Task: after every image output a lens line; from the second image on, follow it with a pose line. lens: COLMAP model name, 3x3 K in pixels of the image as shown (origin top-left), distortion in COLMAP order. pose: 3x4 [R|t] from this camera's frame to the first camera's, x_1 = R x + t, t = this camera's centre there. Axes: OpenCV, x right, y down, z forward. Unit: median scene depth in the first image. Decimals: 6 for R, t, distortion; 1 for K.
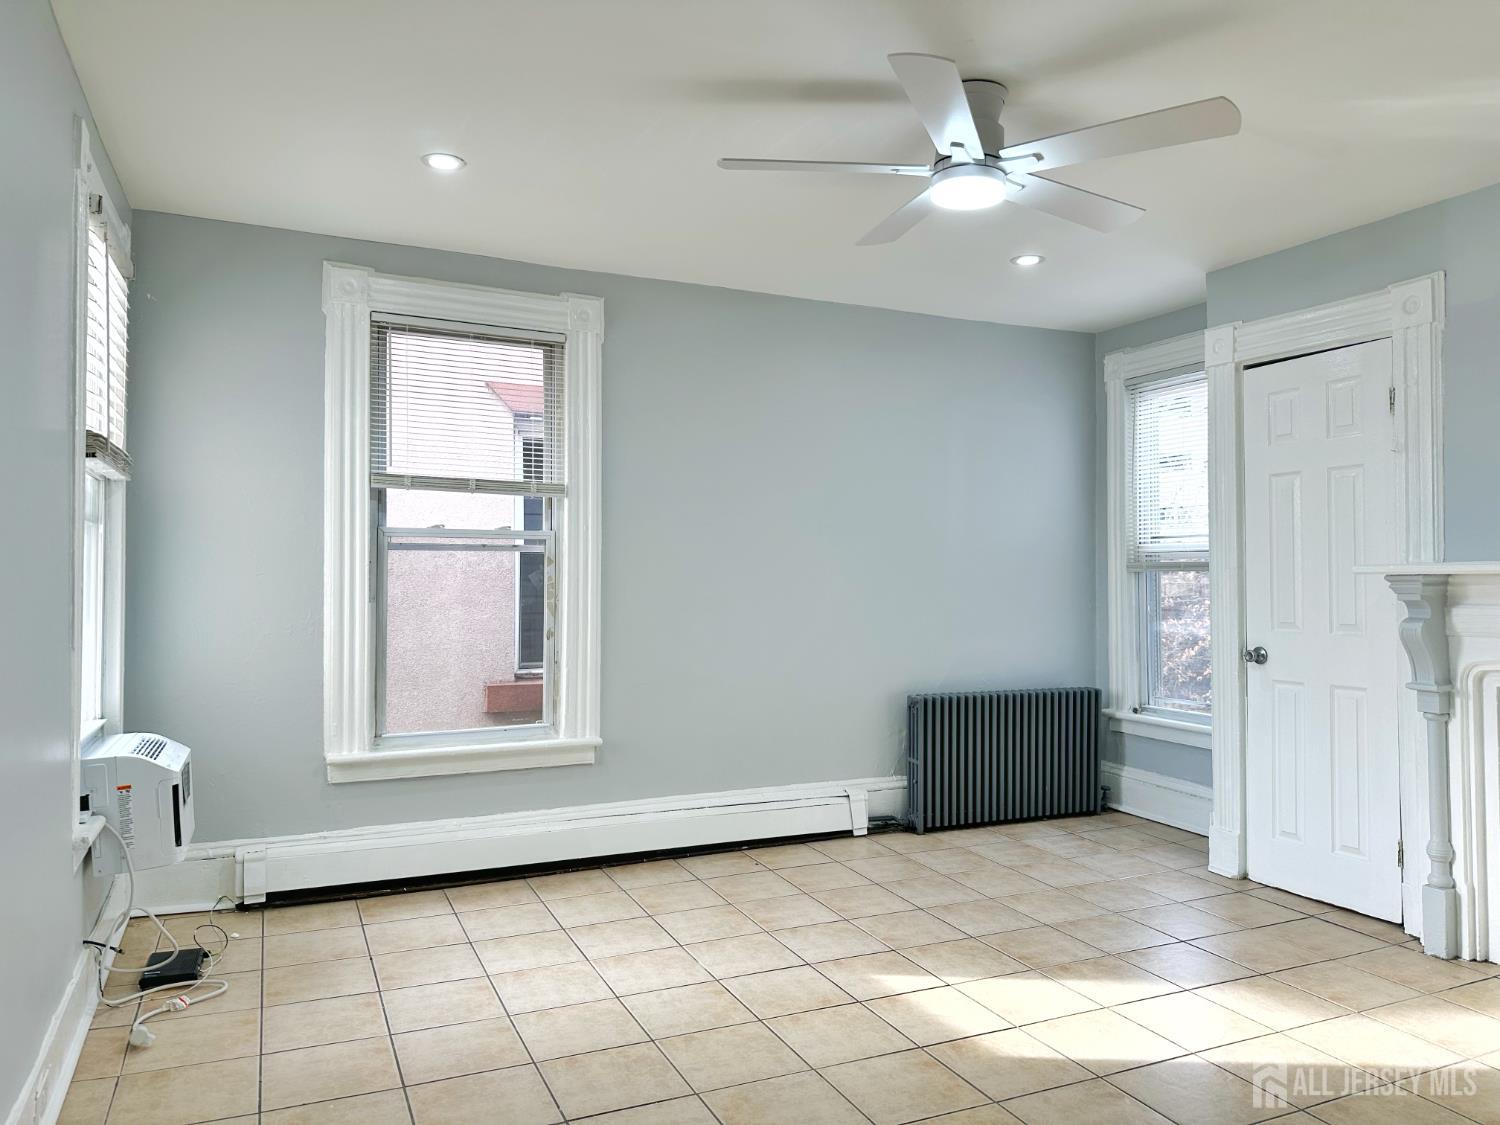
lens RADIAL K [[1037.5, 0, 750.0], [0, 1037.5, 562.5], [0, 0, 1]] dist [0.074819, -0.099351]
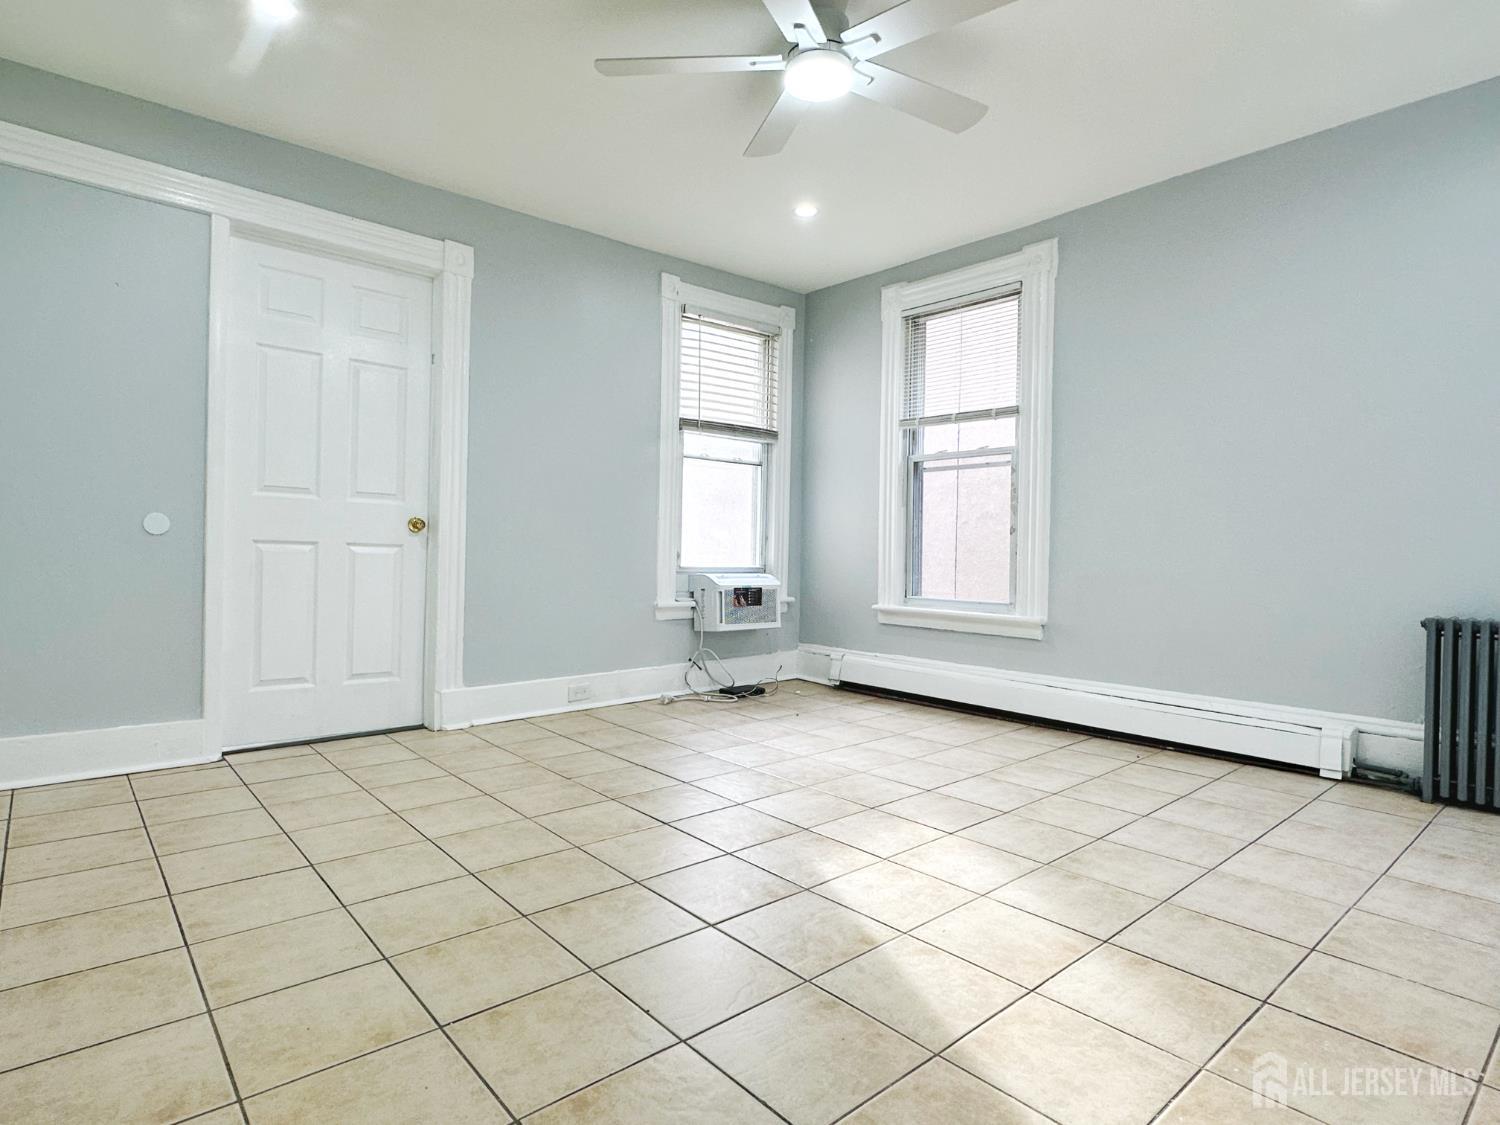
lens RADIAL K [[814.1, 0, 747.7], [0, 814.1, 566.5], [0, 0, 1]] dist [0.002873, 0.000159]
pose [[0.286769, 0.018144, -0.957828, 0.692376], [-0.000427, 0.999823, 0.018812, 0.102050], [0.958000, -0.004986, 0.286726, 0.459572]]
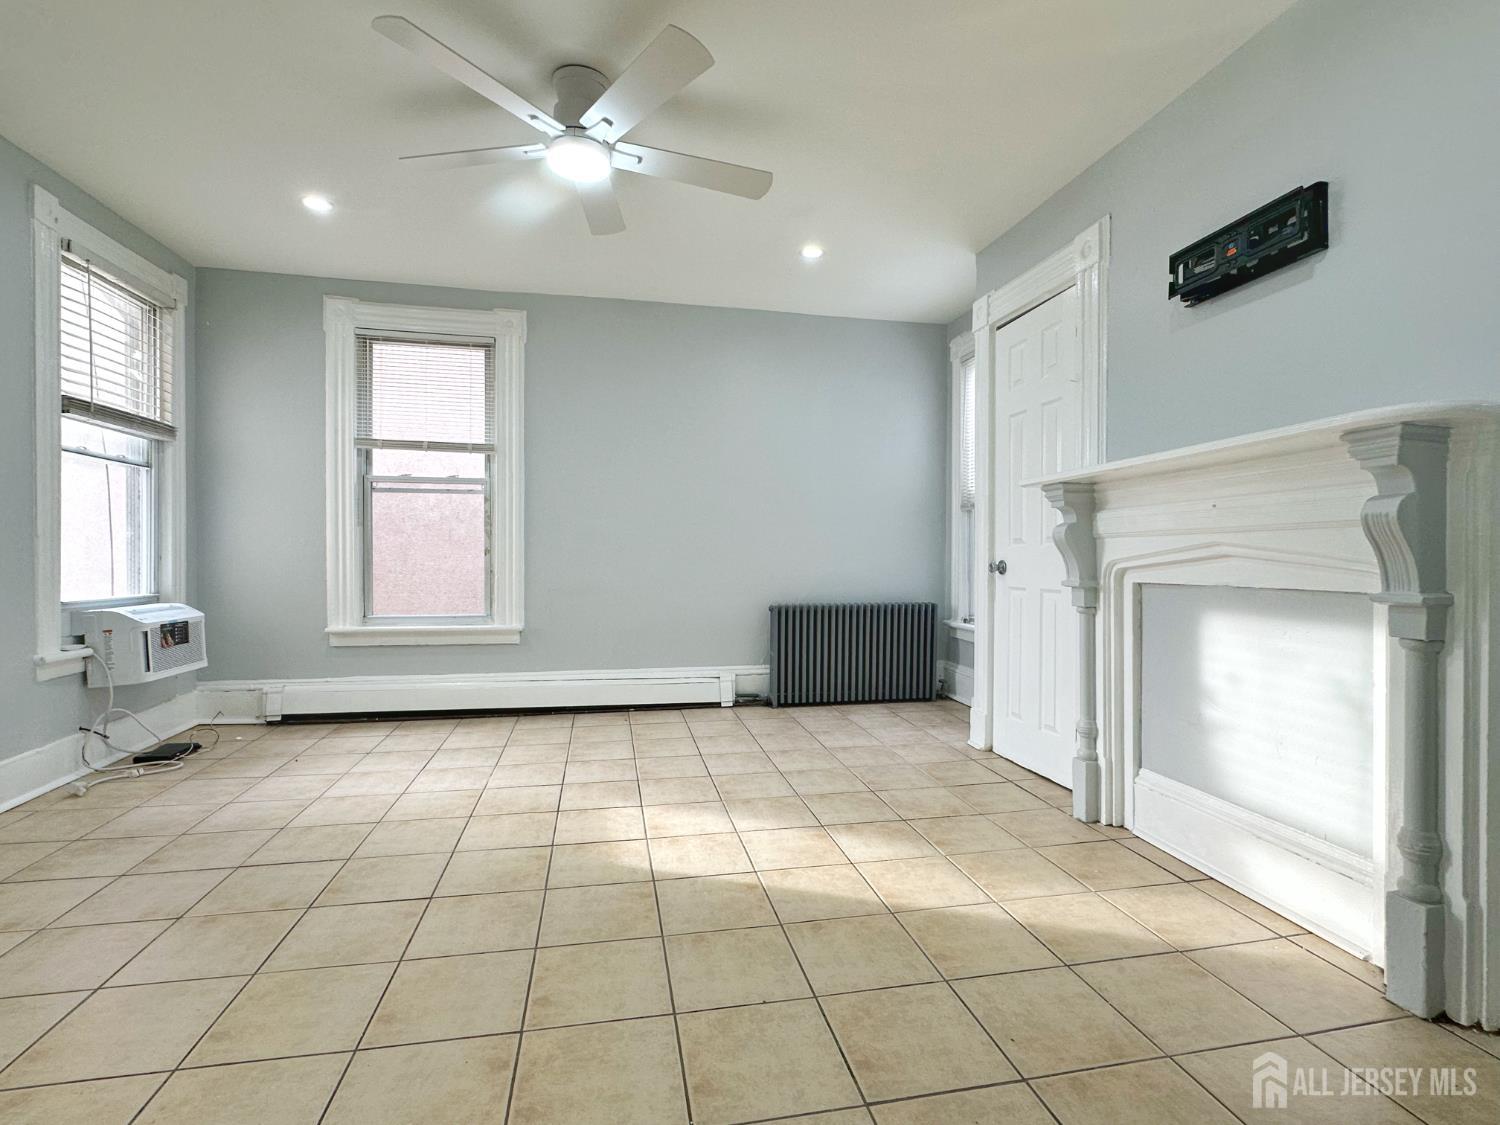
lens RADIAL K [[708.7, 0, 750.0], [0, 708.7, 562.5], [0, 0, 1]] dist [0.000250, -0.000573]
pose [[0.974760, 0.005104, -0.223197, 0.401067], [0.000450, 0.999692, 0.024827, 0.065378], [0.223255, -0.024301, 0.974457, 0.149837]]
